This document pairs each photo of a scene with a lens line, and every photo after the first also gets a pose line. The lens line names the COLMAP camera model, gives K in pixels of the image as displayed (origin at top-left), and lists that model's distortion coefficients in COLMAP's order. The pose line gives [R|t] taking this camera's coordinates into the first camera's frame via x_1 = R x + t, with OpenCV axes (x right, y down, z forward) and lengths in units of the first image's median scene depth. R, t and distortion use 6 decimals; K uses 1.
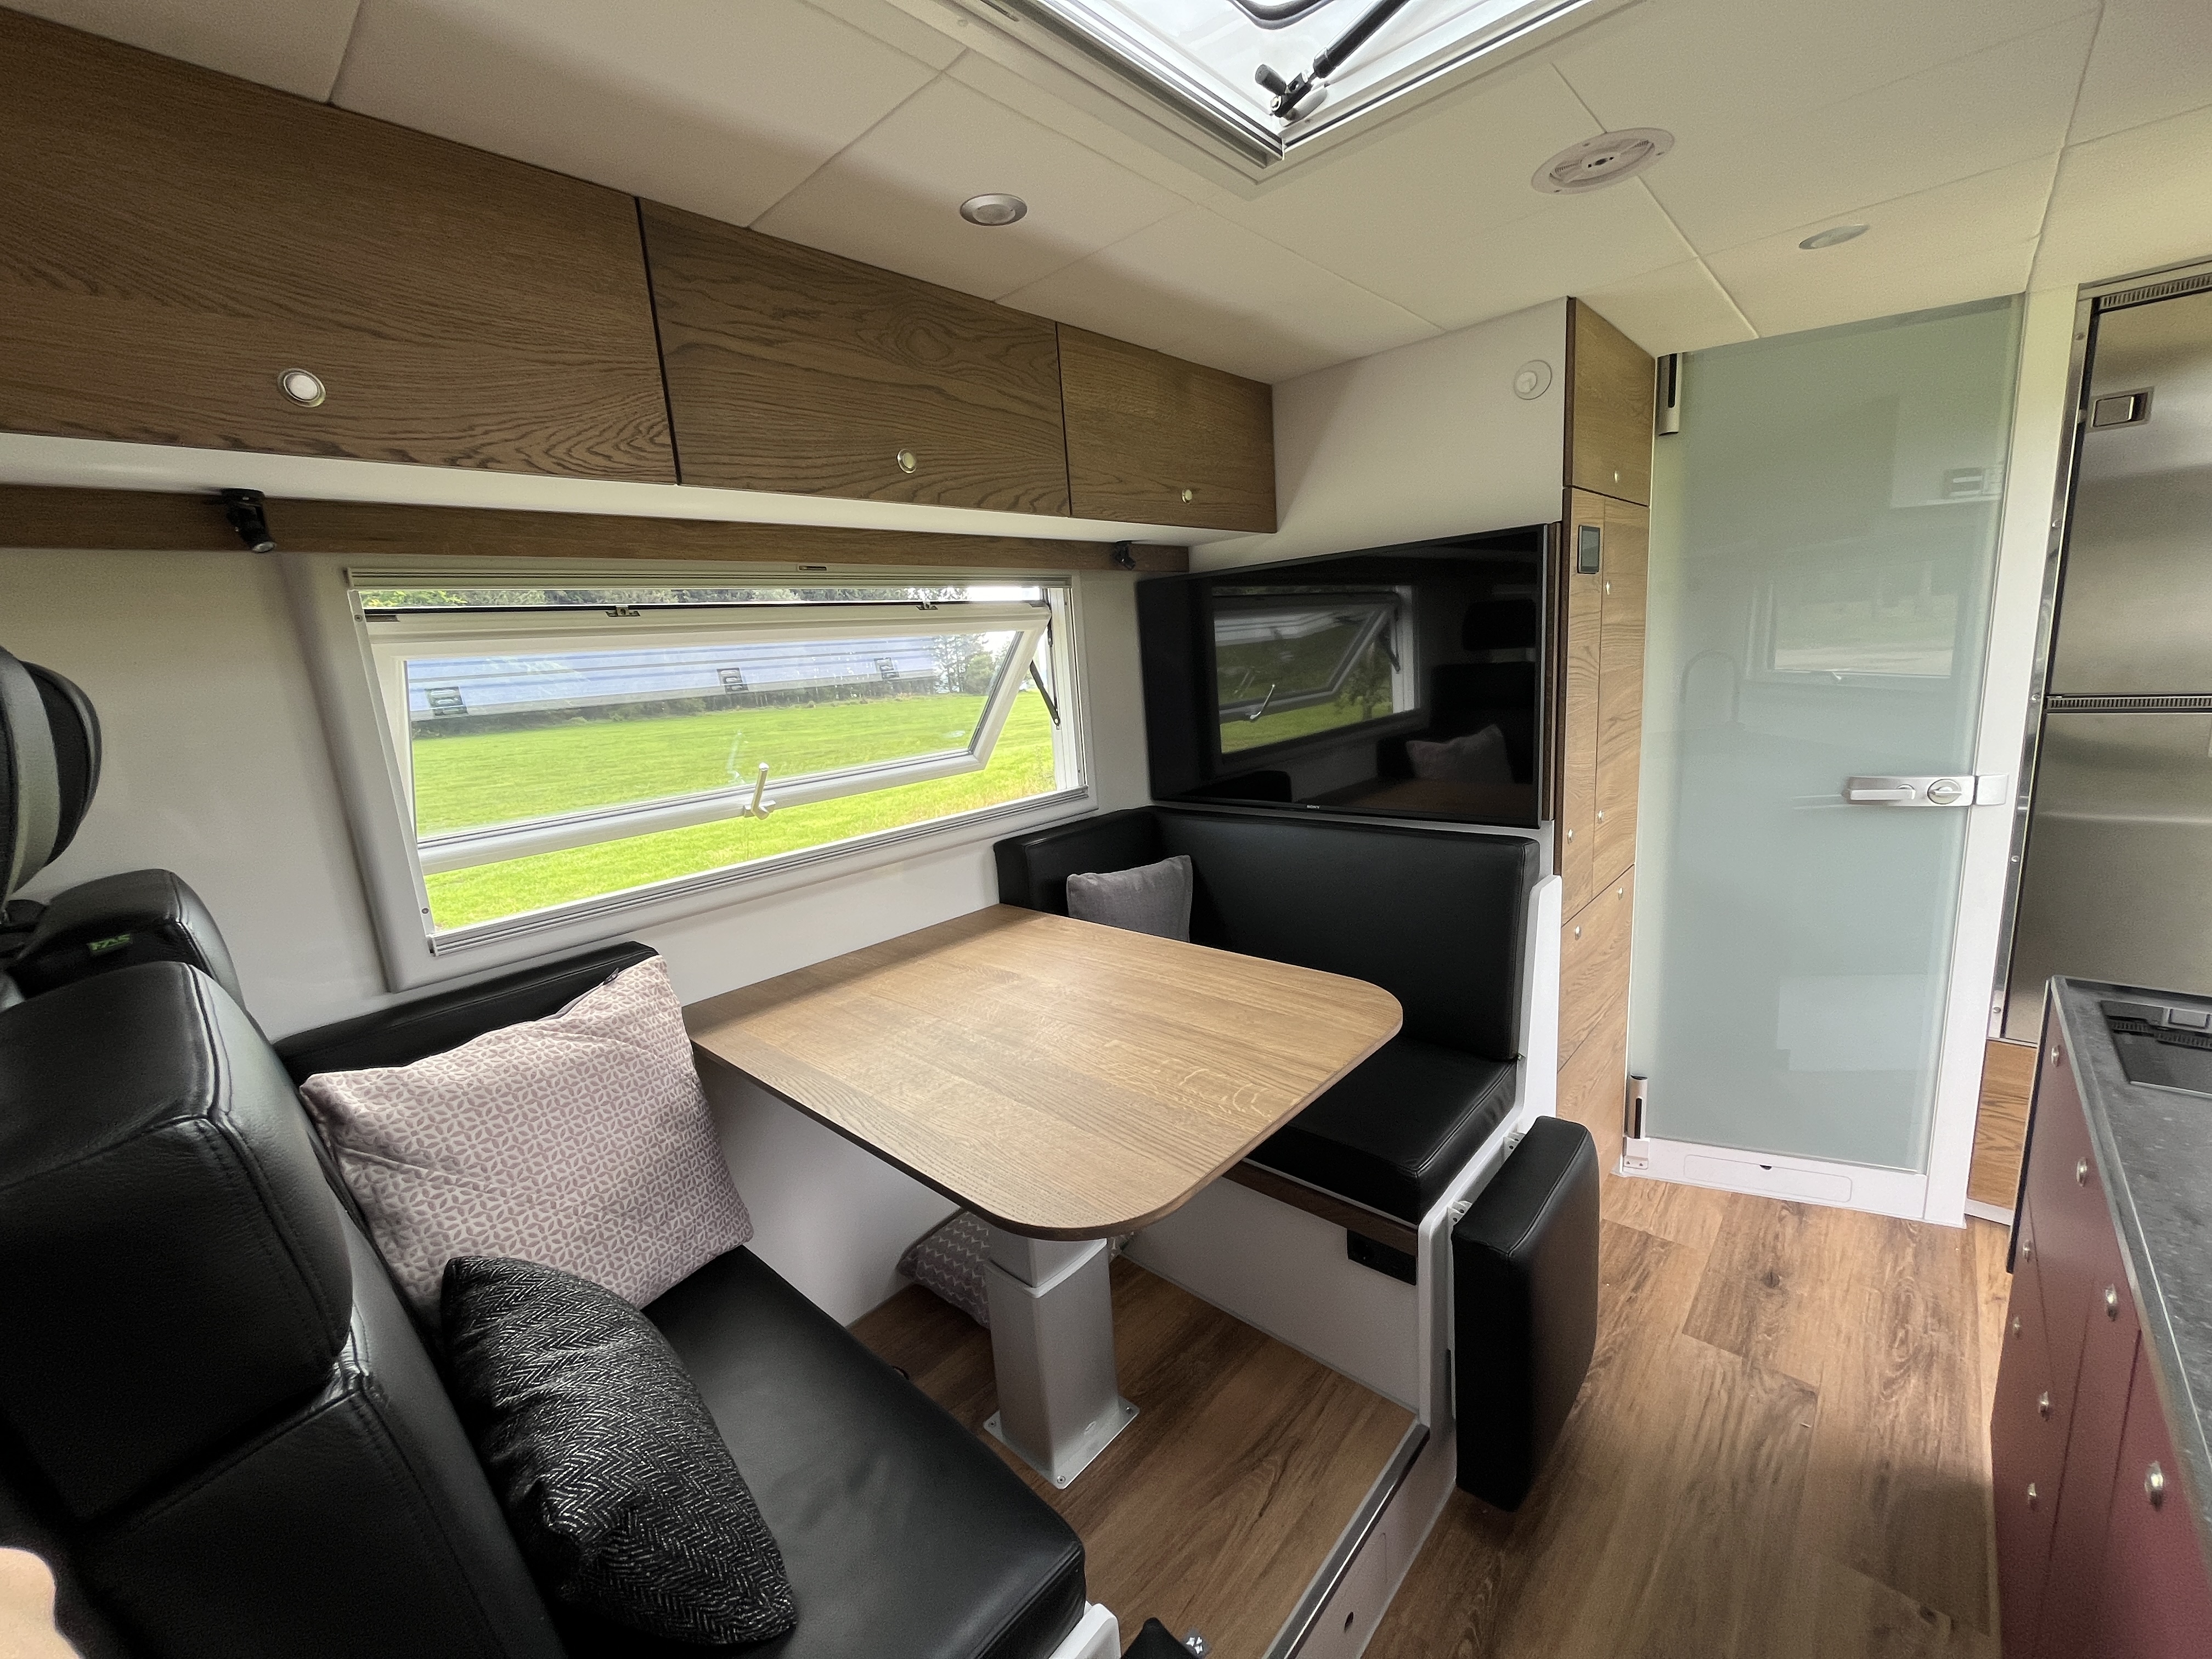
lens RADIAL K [[907.4, 0, 1112.4], [0, 907.4, 832.1], [0, 0, 1]] dist [0.009780, -0.000223]
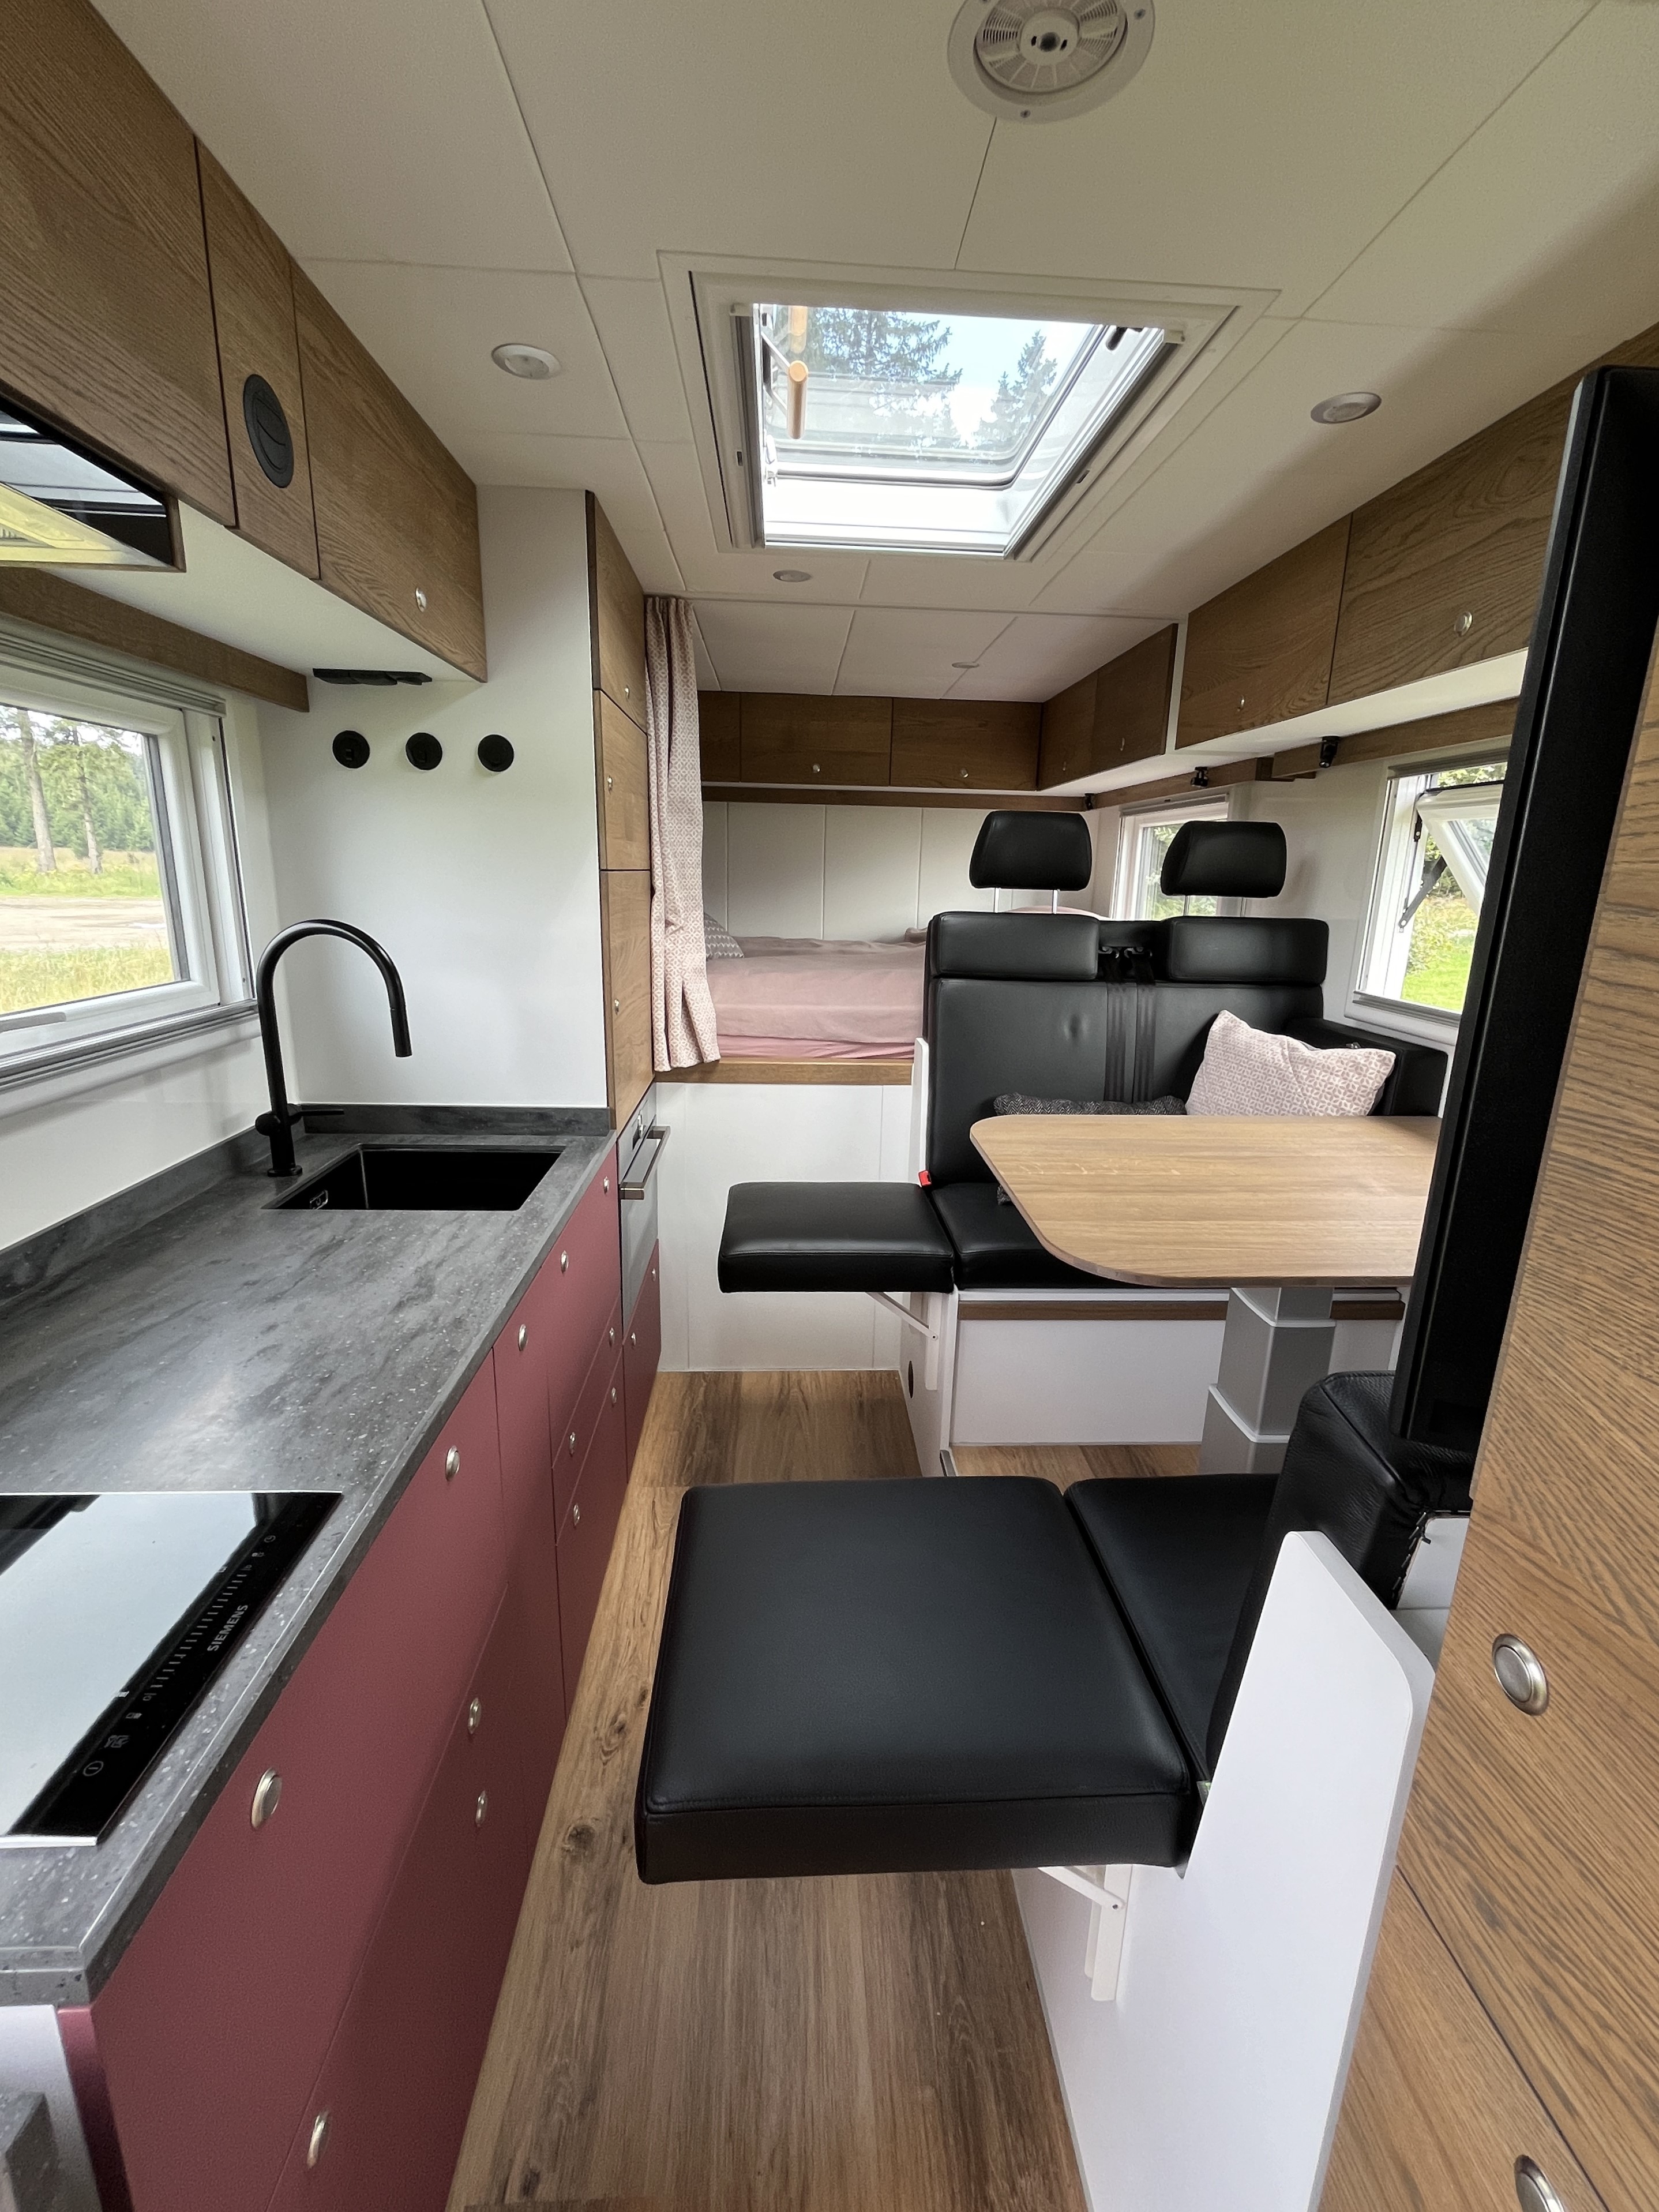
lens RADIAL K [[907.3, 0, 834.7], [0, 907.3, 1094.1], [0, 0, 1]] dist [0.009780, -0.000223]
pose [[-0.698111, 0.229167, -0.678325, 1.152617], [-0.112637, 0.900446, 0.420131, -0.322583], [0.707075, 0.369702, -0.602798, 1.453038]]
